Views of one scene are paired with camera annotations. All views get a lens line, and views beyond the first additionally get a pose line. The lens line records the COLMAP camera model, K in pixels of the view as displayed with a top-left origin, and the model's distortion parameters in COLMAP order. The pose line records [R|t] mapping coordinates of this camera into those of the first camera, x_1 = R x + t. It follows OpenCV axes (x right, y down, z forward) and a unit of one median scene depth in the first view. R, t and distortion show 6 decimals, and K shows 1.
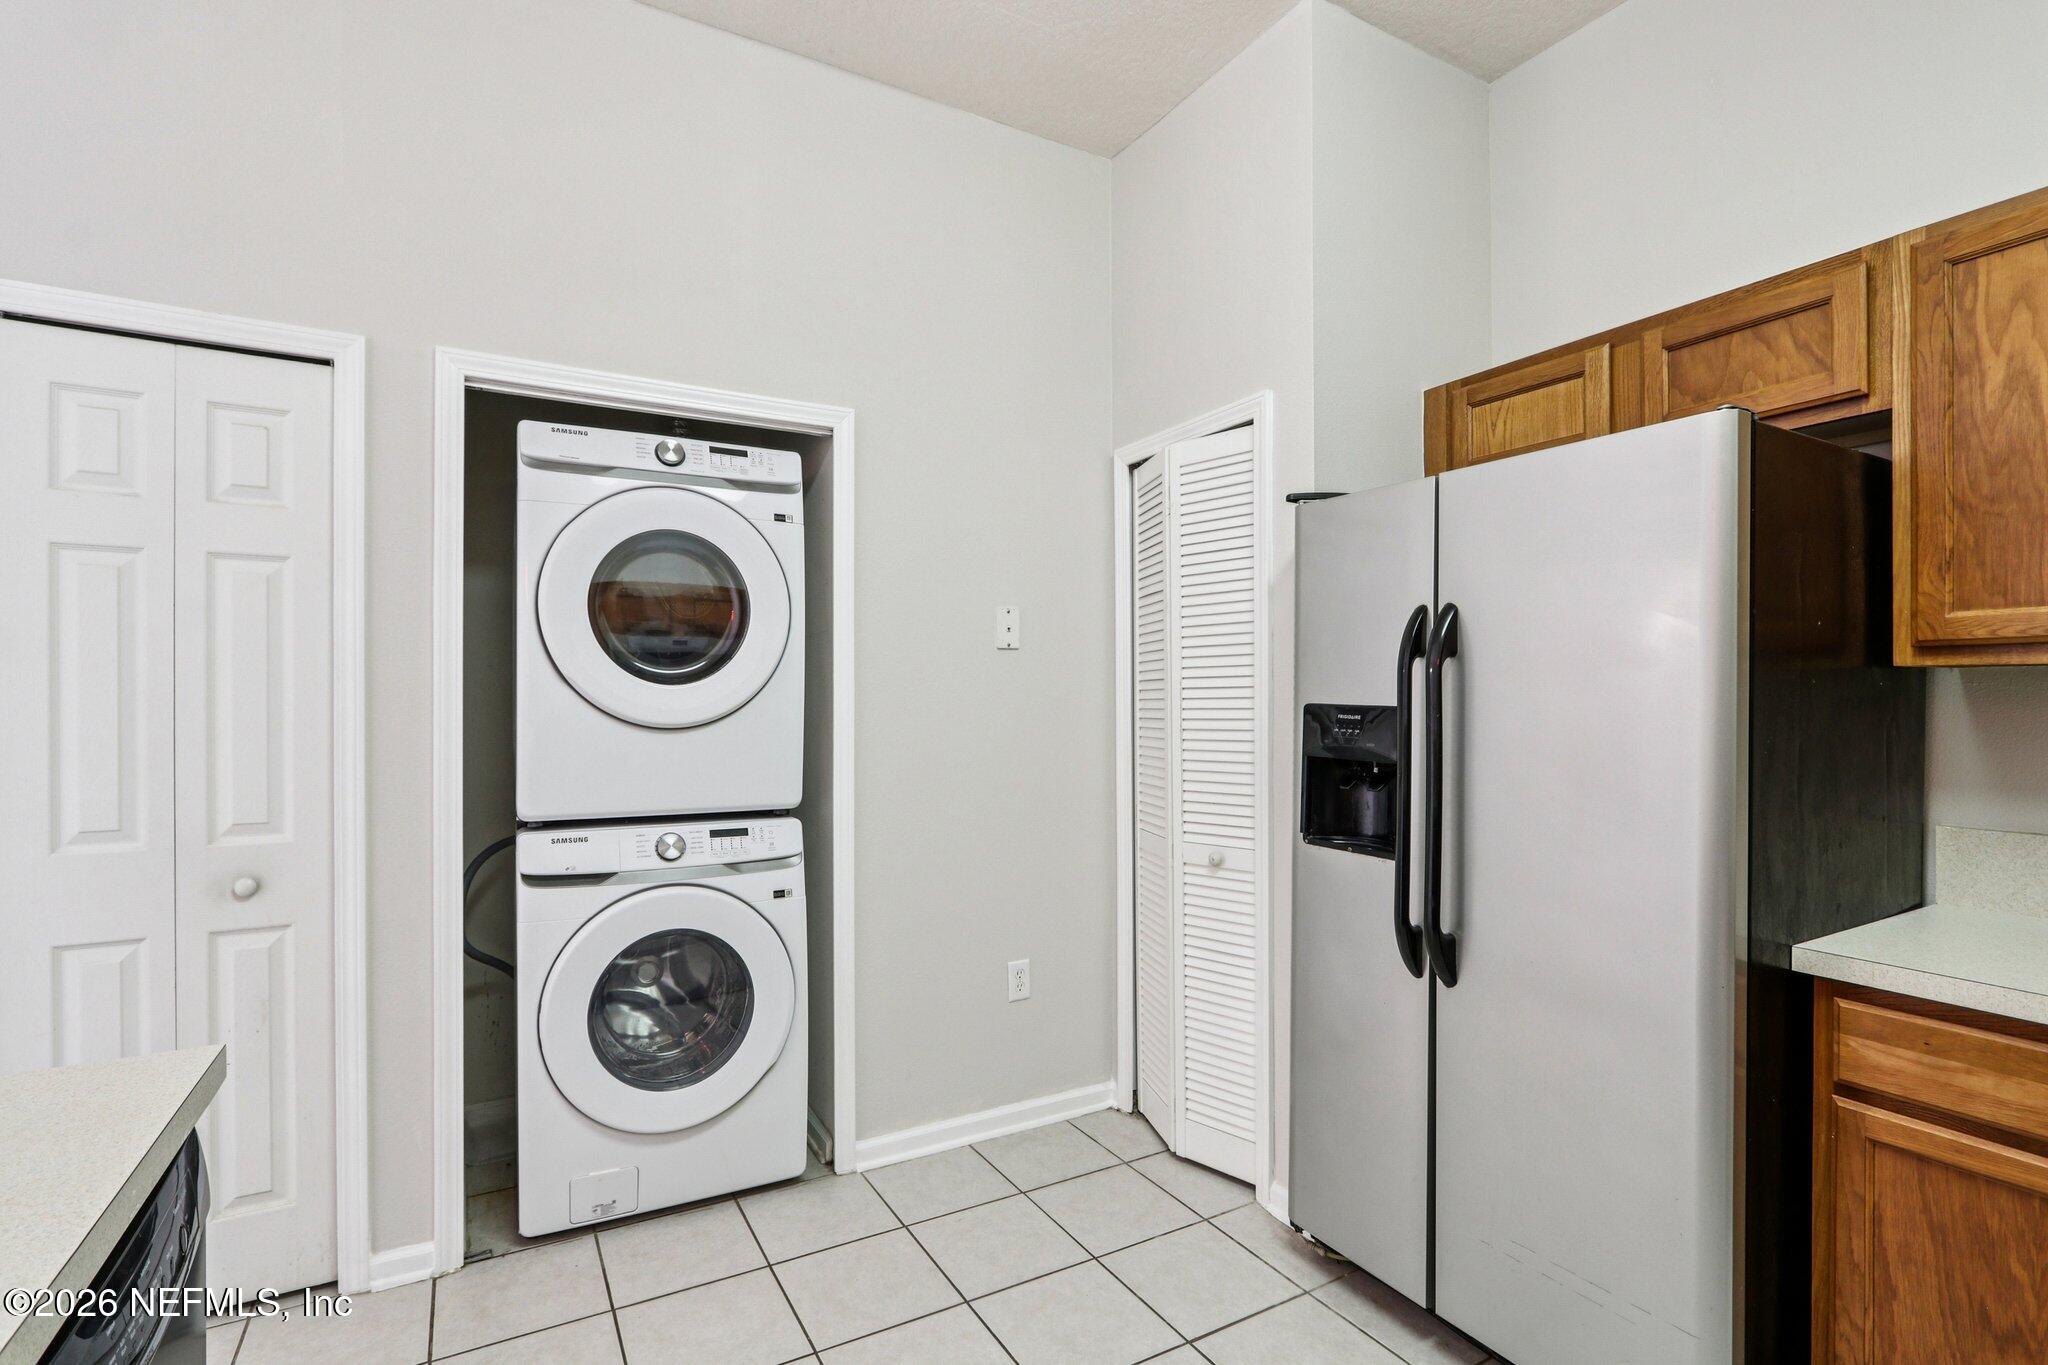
lens RADIAL K [[952.6, 0, 1010.6], [0, 952.6, 694.8], [0, 0, 1]] dist [-0.025745, 0.005692]
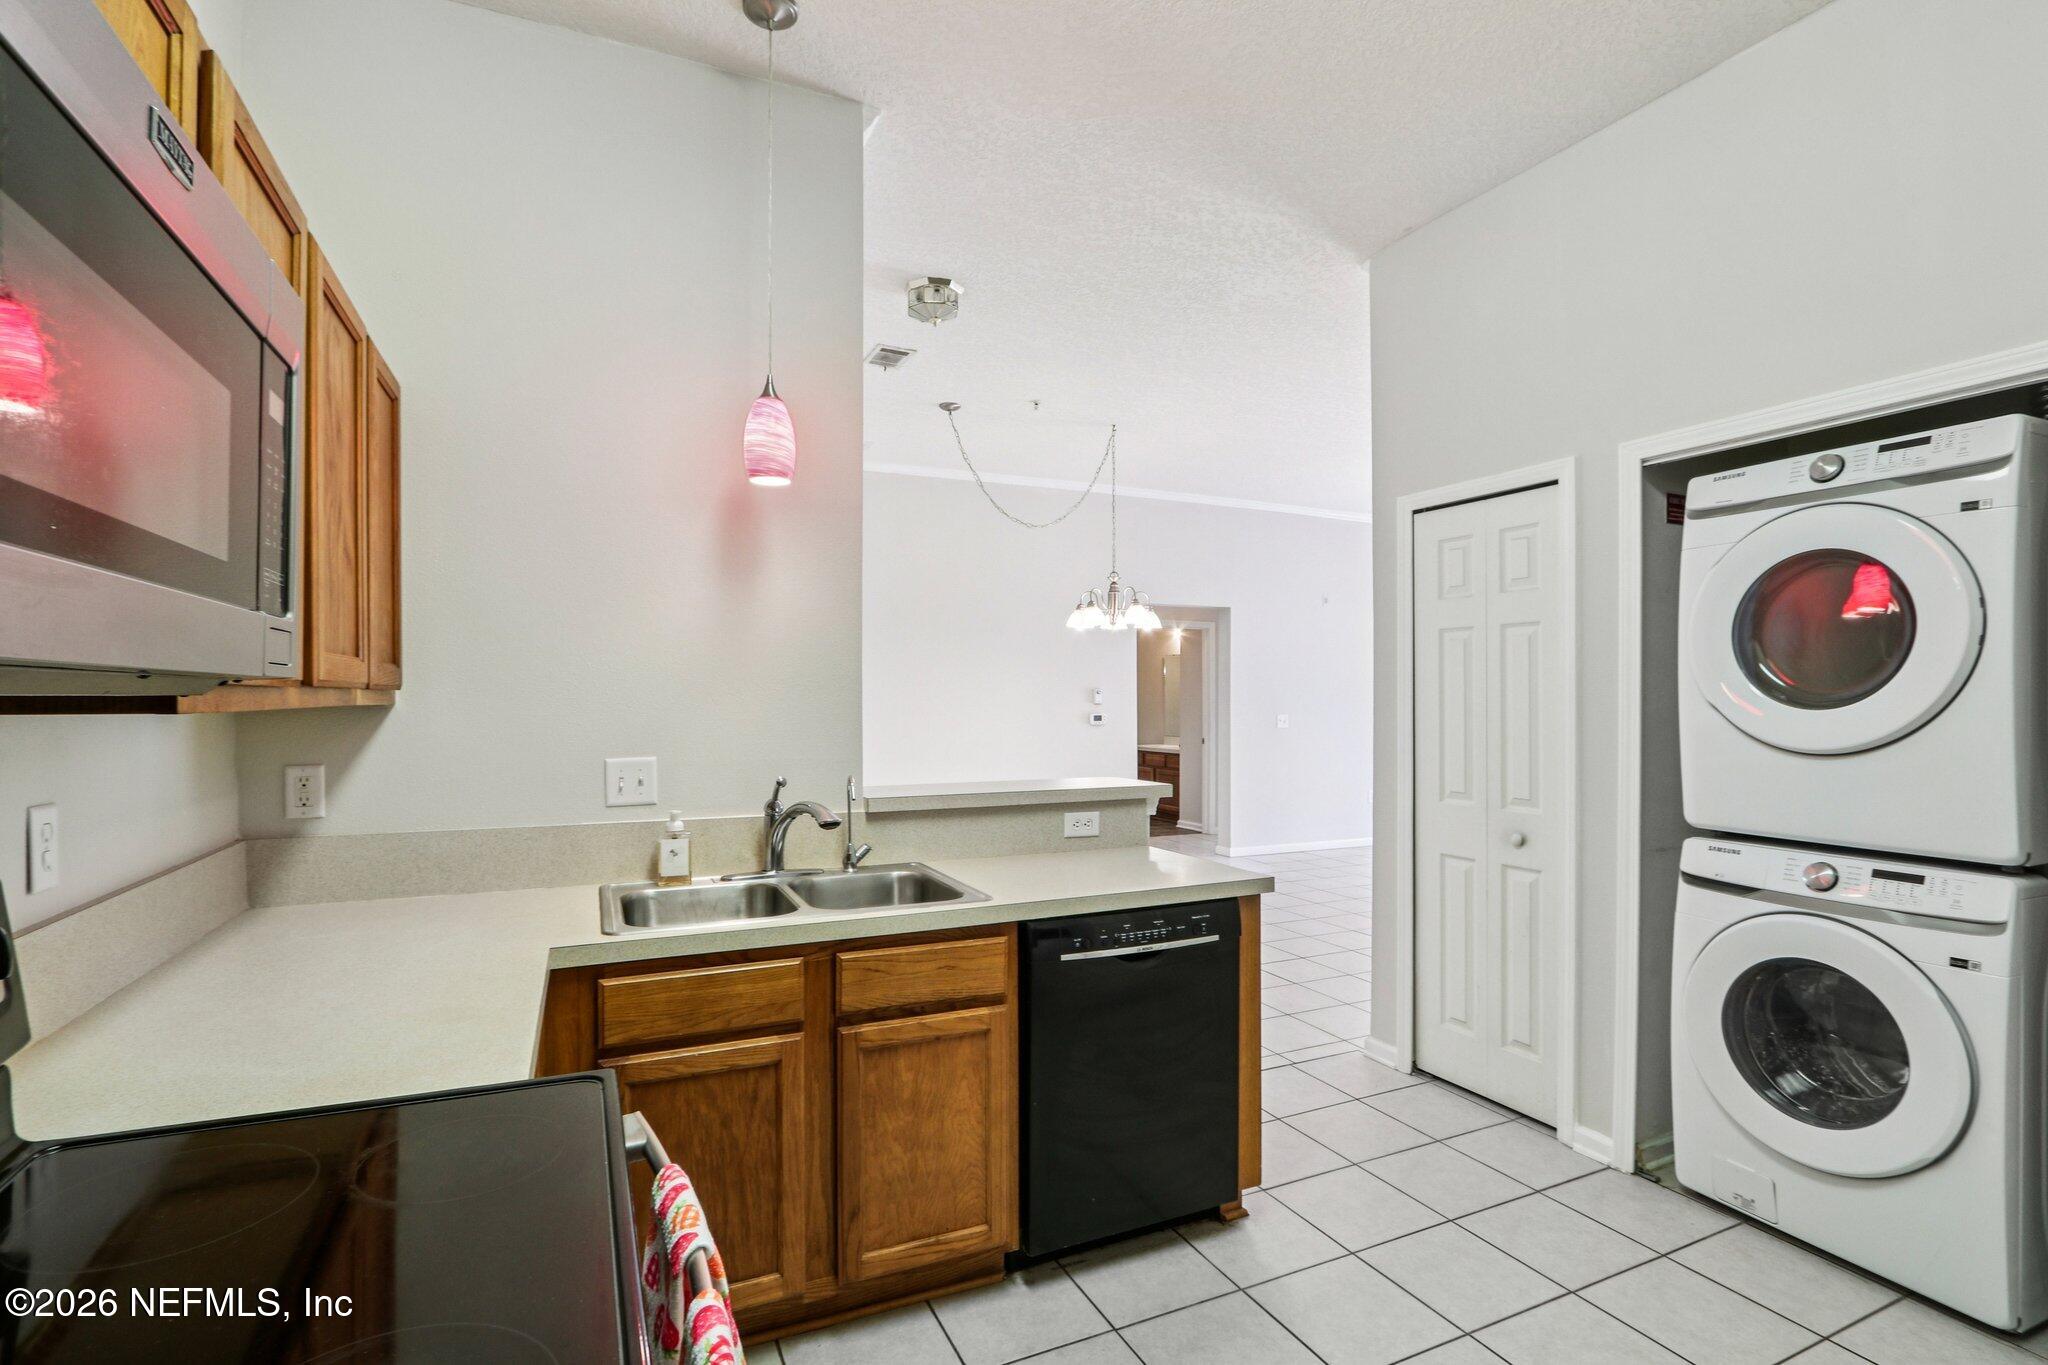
lens RADIAL K [[952.6, 0, 1025.4], [0, 952.6, 700.1], [0, 0, 1]] dist [-0.025745, 0.005692]
pose [[-0.078899, 0.002579, -0.996879, 0.696160], [0.001779, 0.999995, 0.002446, -0.024937], [0.996881, -0.001580, -0.078904, 0.282073]]
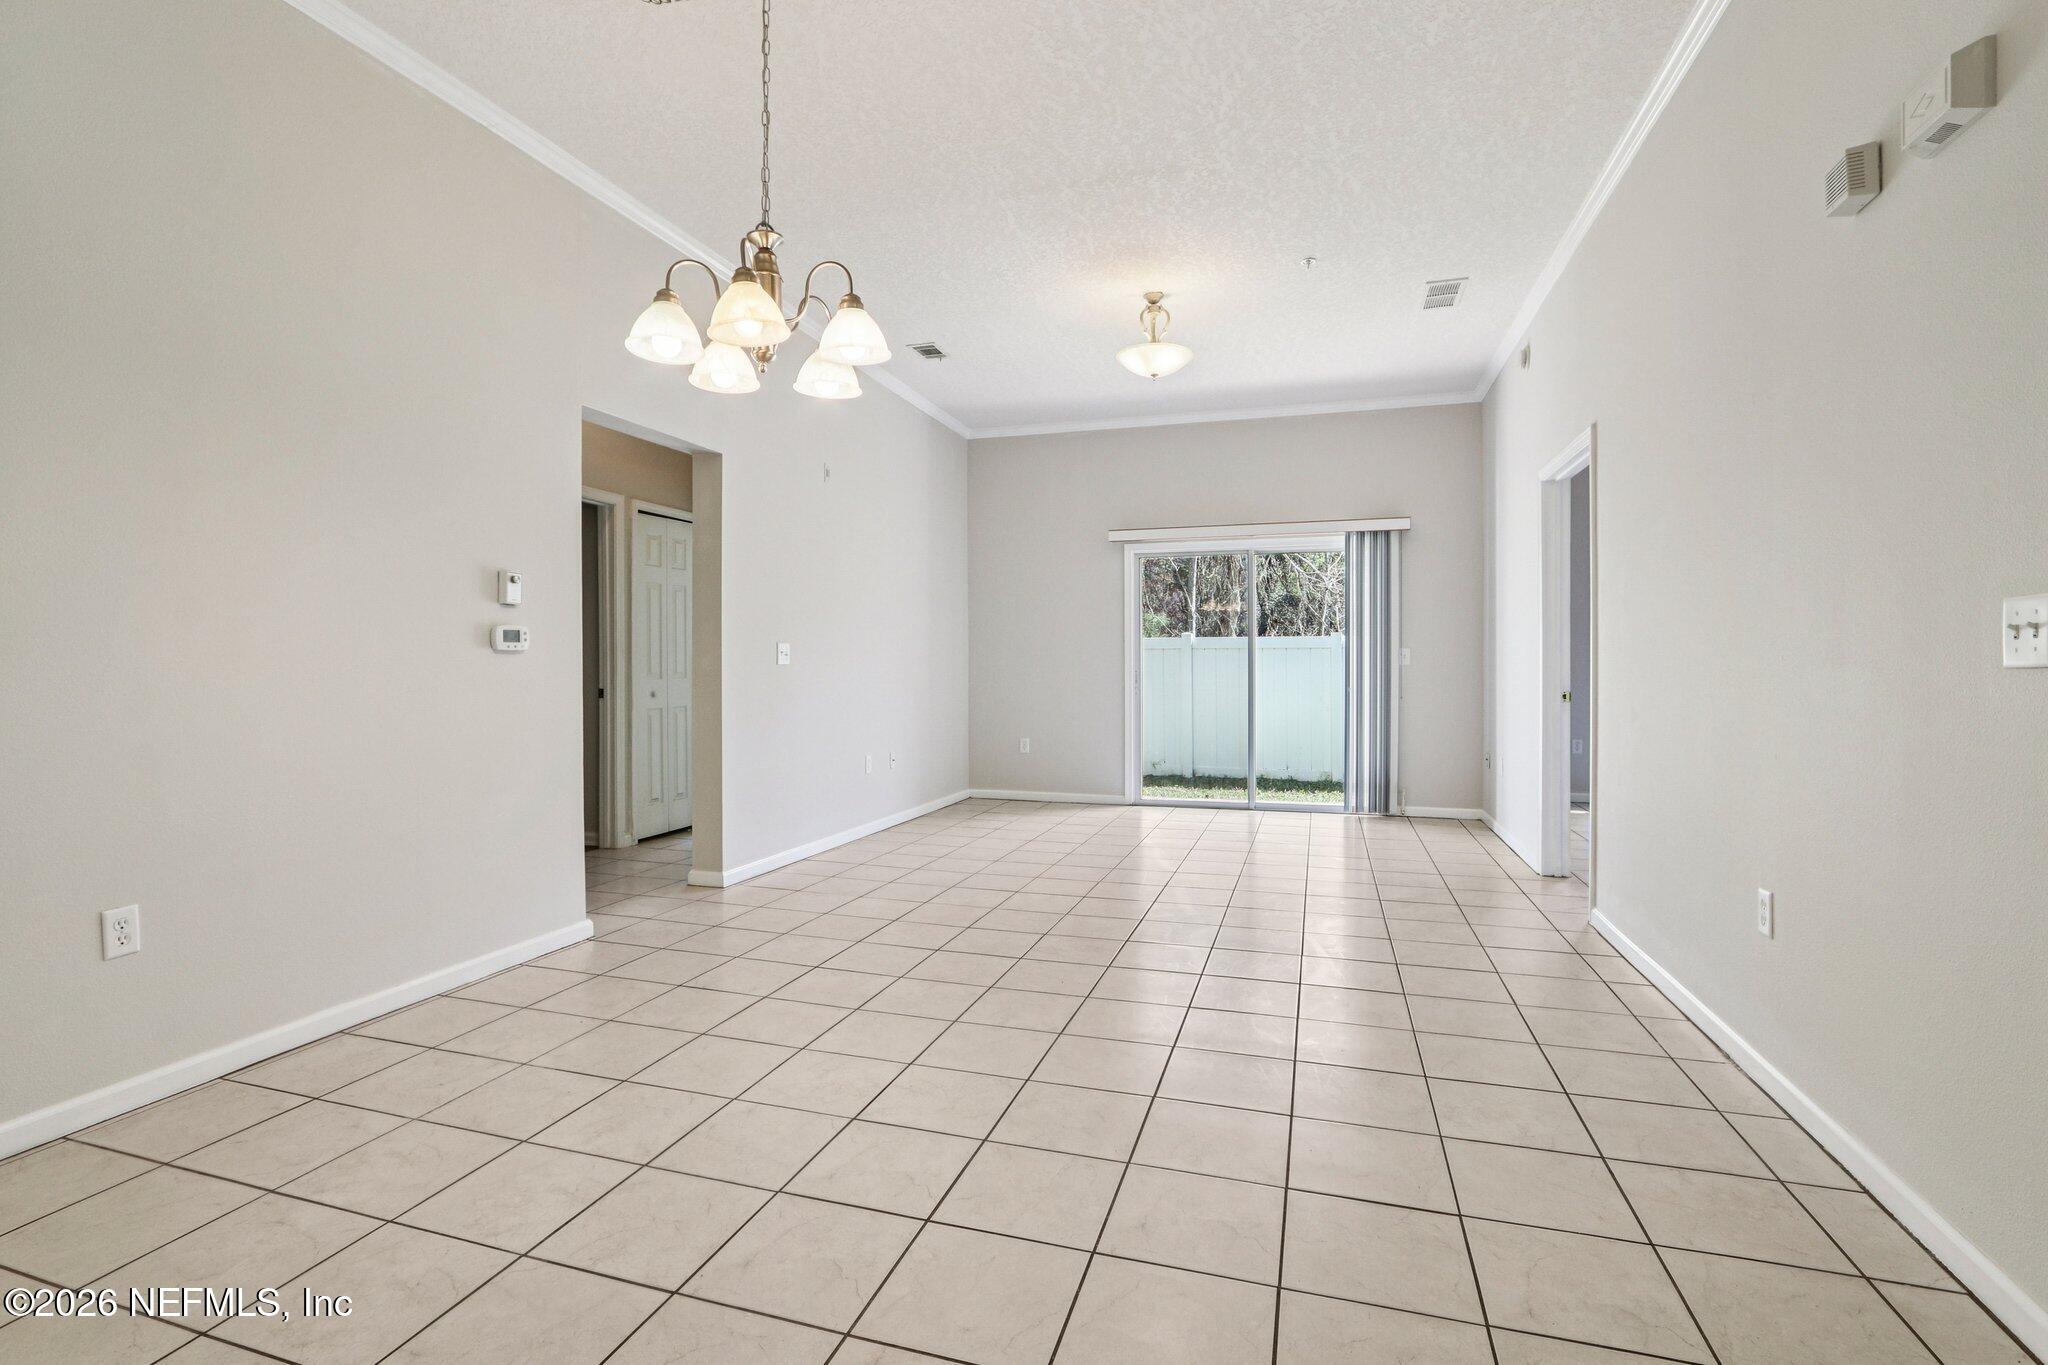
lens RADIAL K [[952.6, 0, 1011.6], [0, 952.6, 668.7], [0, 0, 1]] dist [-0.025745, 0.005692]
pose [[0.675819, 0.003395, -0.737060, -1.018624], [-0.000019, 0.999989, 0.004589, 0.093895], [0.737068, -0.003087, 0.675812, -0.164996]]
